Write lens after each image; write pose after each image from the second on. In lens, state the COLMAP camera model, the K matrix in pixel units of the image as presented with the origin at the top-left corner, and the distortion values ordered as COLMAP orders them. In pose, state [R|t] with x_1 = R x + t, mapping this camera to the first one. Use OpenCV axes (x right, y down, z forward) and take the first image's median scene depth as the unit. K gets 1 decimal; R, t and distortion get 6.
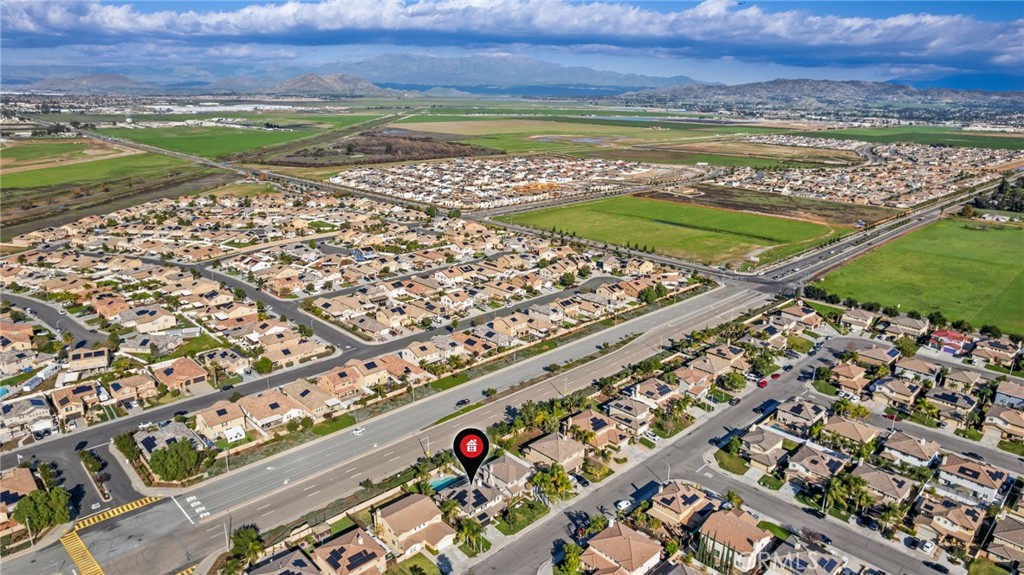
lens RADIAL K [[661.3, 0, 512.0], [0, 661.3, 287.5], [0, 0, 1]] dist [-0.002021, -0.000492]
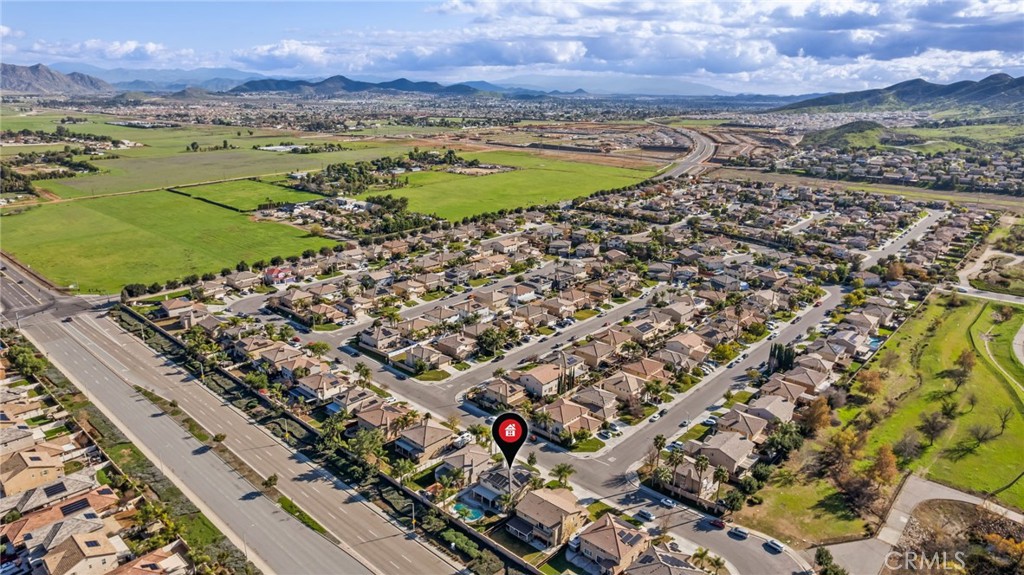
lens RADIAL K [[661.3, 0, 512.0], [0, 661.3, 287.5], [0, 0, 1]] dist [-0.002021, -0.000492]
pose [[-0.044509, -0.316080, 0.947688, -0.611726], [0.282037, 0.906063, 0.315443, -0.184133], [-0.958370, 0.281323, 0.048818, 0.546892]]
